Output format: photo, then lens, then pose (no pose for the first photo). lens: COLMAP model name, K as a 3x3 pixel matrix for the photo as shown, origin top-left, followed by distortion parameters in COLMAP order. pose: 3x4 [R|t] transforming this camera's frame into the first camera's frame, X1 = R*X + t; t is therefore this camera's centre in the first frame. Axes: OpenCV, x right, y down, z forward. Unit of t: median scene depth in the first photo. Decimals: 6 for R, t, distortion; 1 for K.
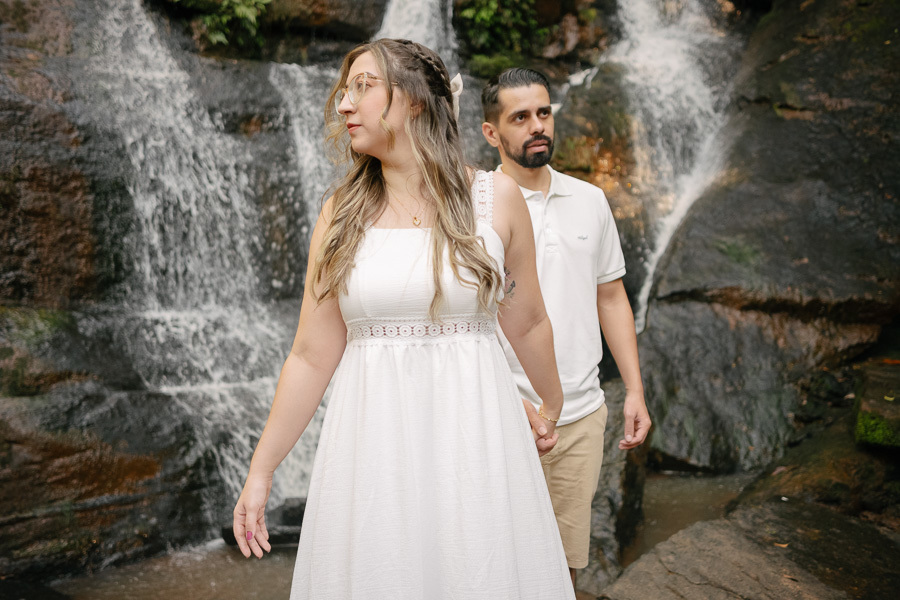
lens RADIAL K [[903.7, 0, 452.7], [0, 903.7, 301.4], [0, 0, 1]] dist [-0.040126, 0.309501]
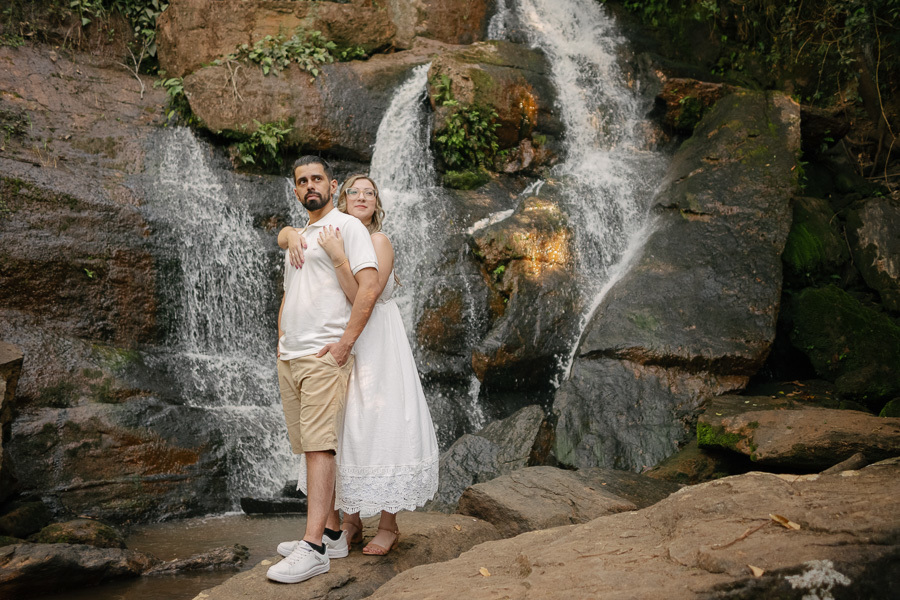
lens RADIAL K [[903.7, 0, 452.7], [0, 903.7, 301.4], [0, 0, 1]] dist [-0.040126, 0.309501]
pose [[0.999860, 0.004514, -0.016090, 0.070243], [-0.006372, 0.993067, -0.117379, 0.077165], [0.015449, 0.117465, 0.992957, -0.314751]]
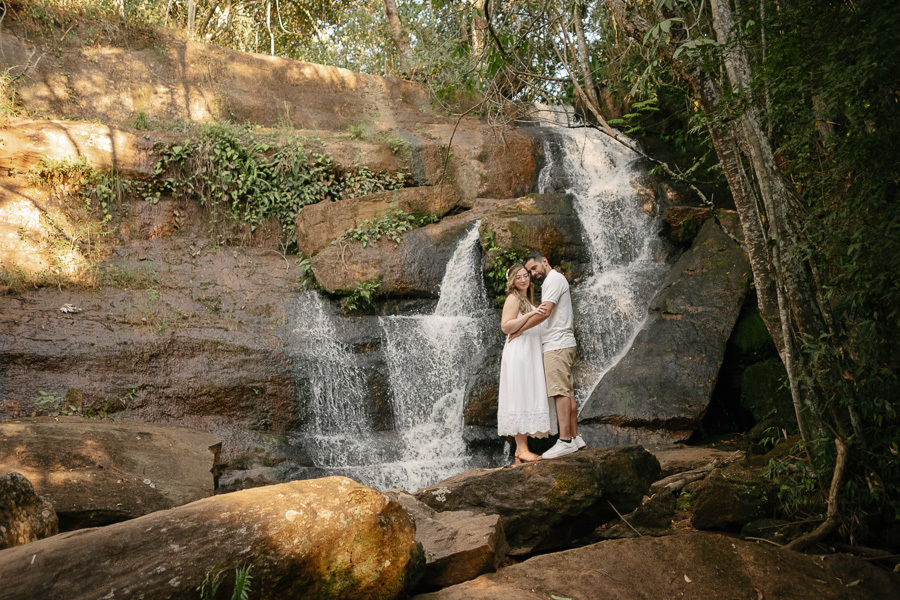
lens RADIAL K [[903.7, 0, 452.7], [0, 903.7, 301.4], [0, 0, 1]] dist [-0.040126, 0.309501]
pose [[0.974212, -0.080176, -0.210908, 0.420623], [0.036920, 0.978783, -0.201545, 0.126999], [0.222592, 0.188561, 0.956503, -0.973986]]
